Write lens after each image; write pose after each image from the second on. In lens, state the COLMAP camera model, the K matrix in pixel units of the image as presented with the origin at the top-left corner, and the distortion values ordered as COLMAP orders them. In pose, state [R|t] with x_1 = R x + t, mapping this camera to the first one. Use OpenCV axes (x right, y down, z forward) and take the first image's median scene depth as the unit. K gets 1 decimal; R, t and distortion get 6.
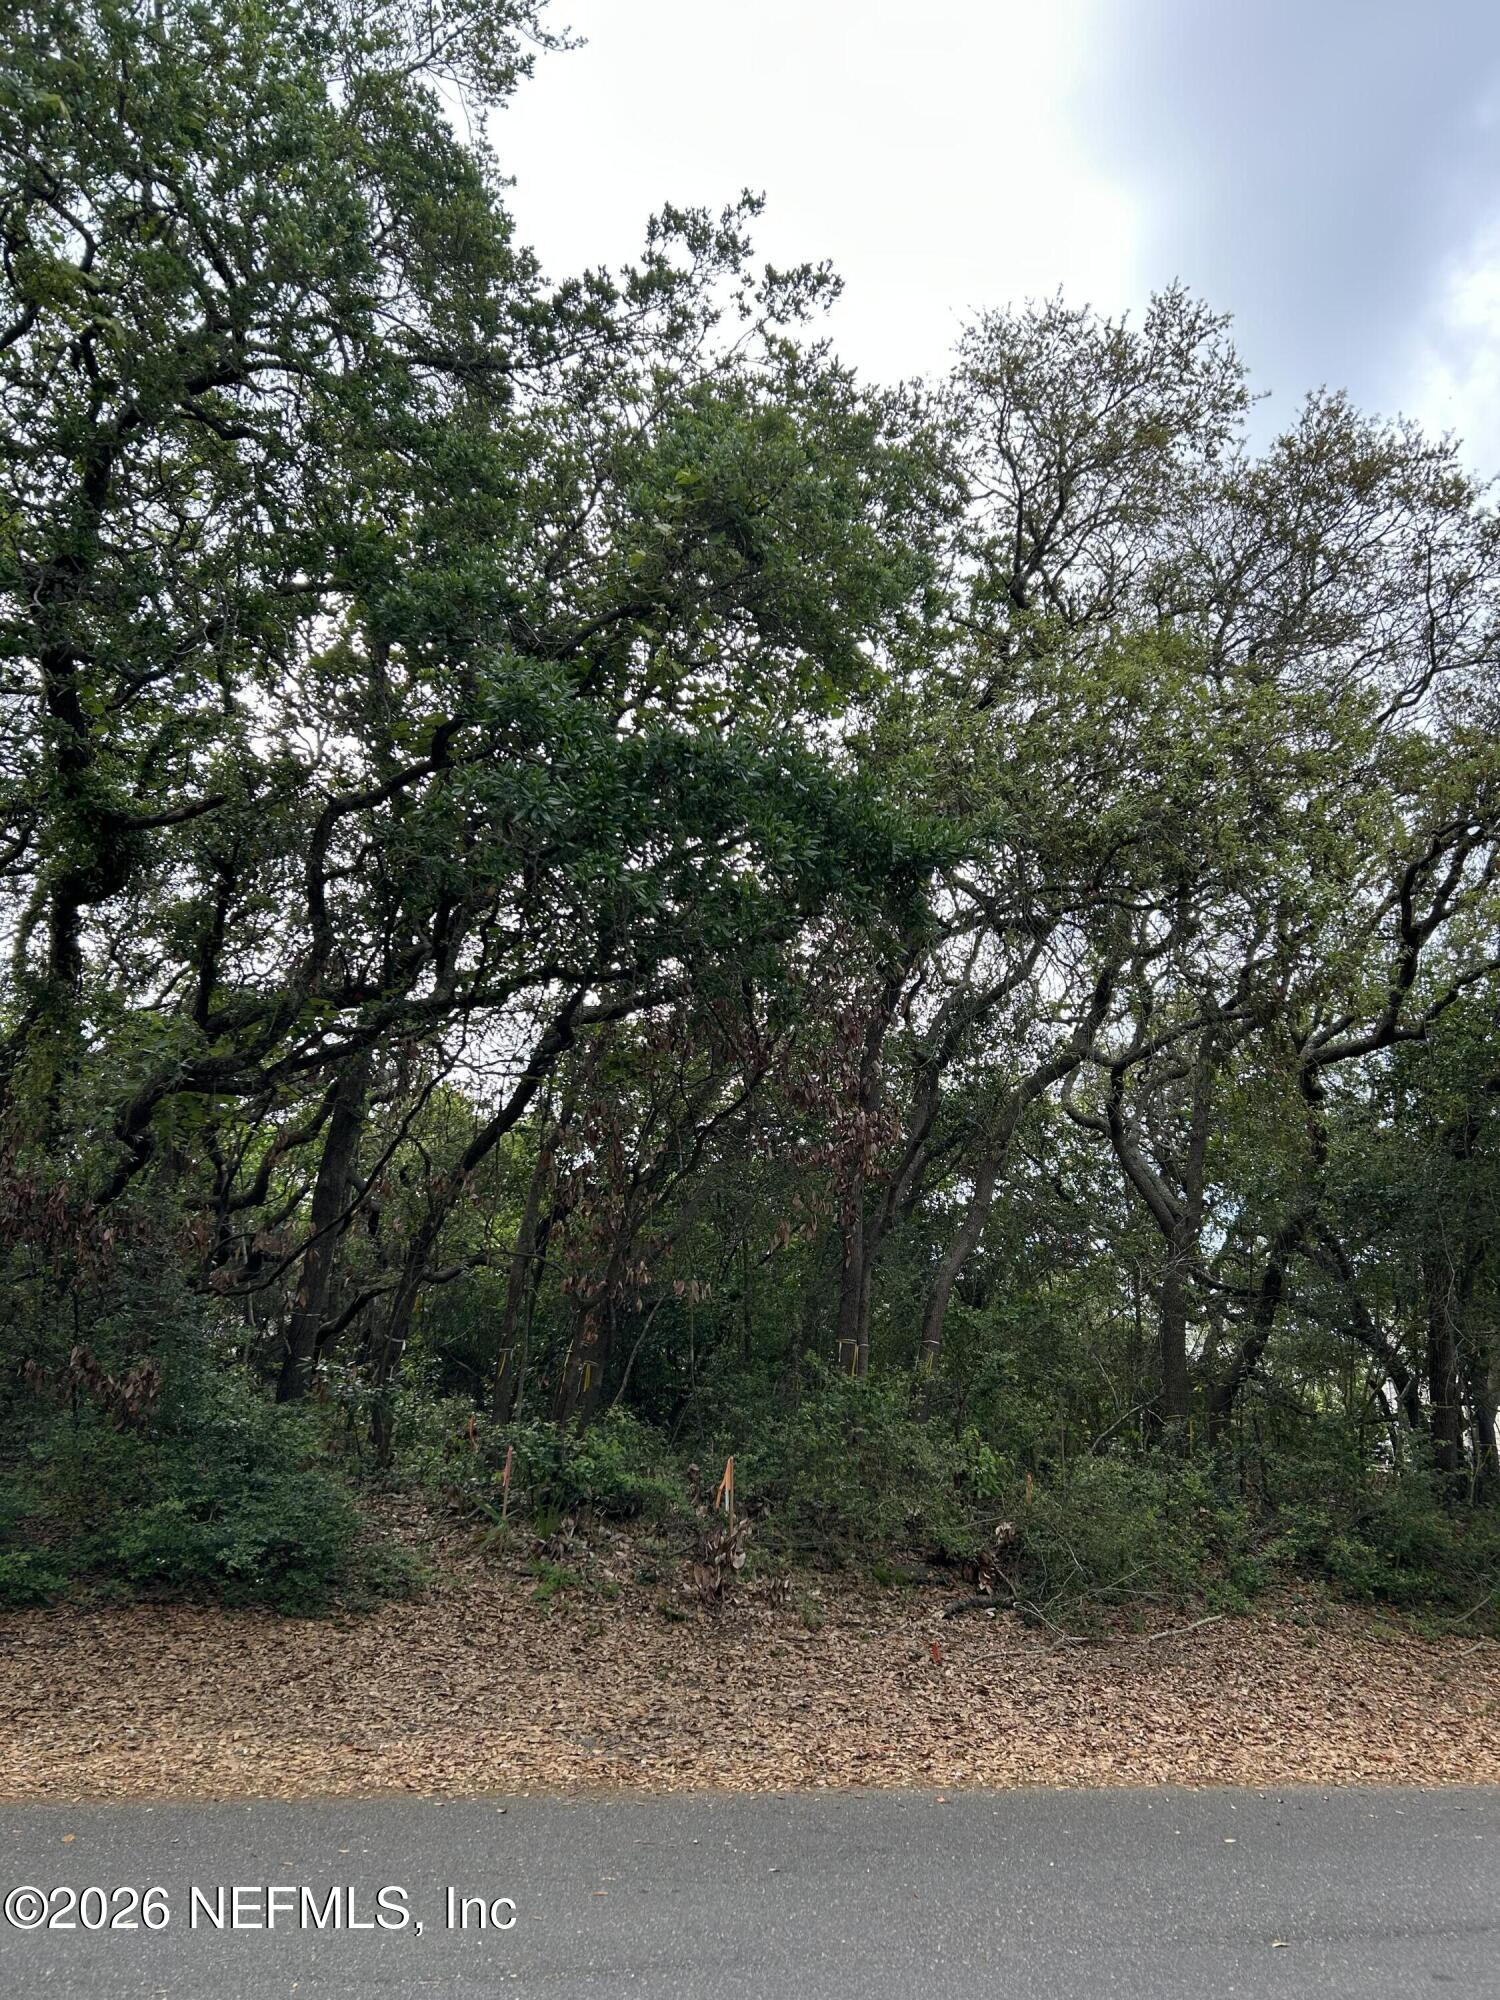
lens RADIAL K [[1514.9, 0, 751.4], [0, 1514.9, 1010.4], [0, 0, 1]] dist [0.007805, -0.028292]
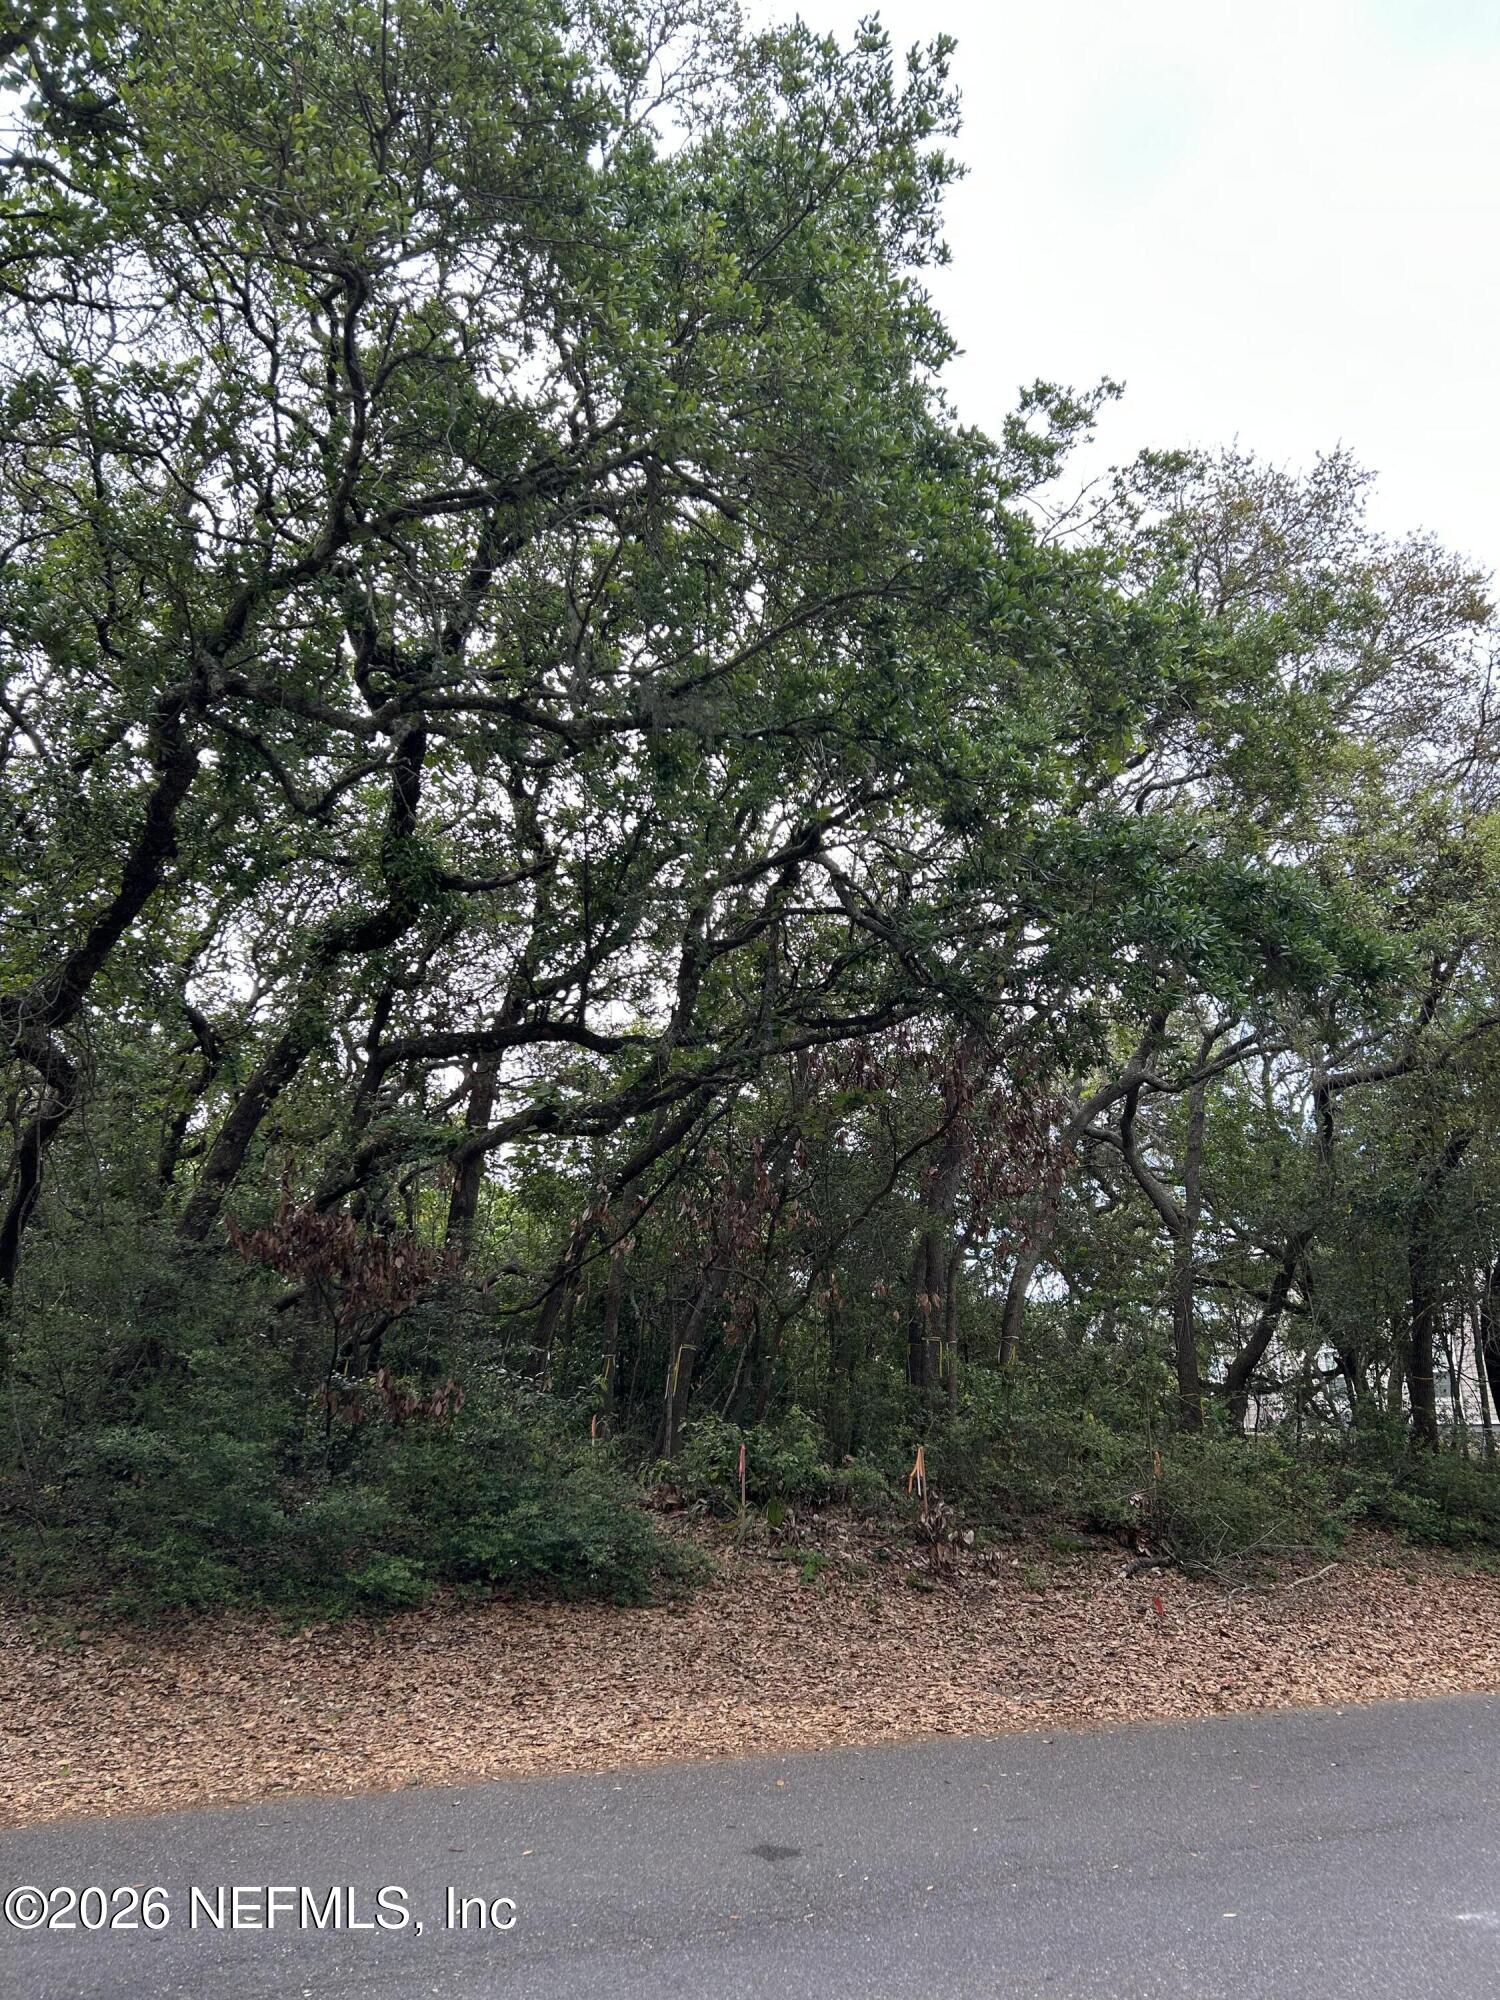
lens RADIAL K [[1514.9, 0, 754.4], [0, 1514.9, 990.0], [0, 0, 1]] dist [0.007805, -0.028292]
pose [[0.984999, 0.008087, 0.172373, -0.340827], [-0.007740, 0.999966, -0.002688, -0.040093], [-0.172389, 0.001313, 0.985028, -0.085900]]
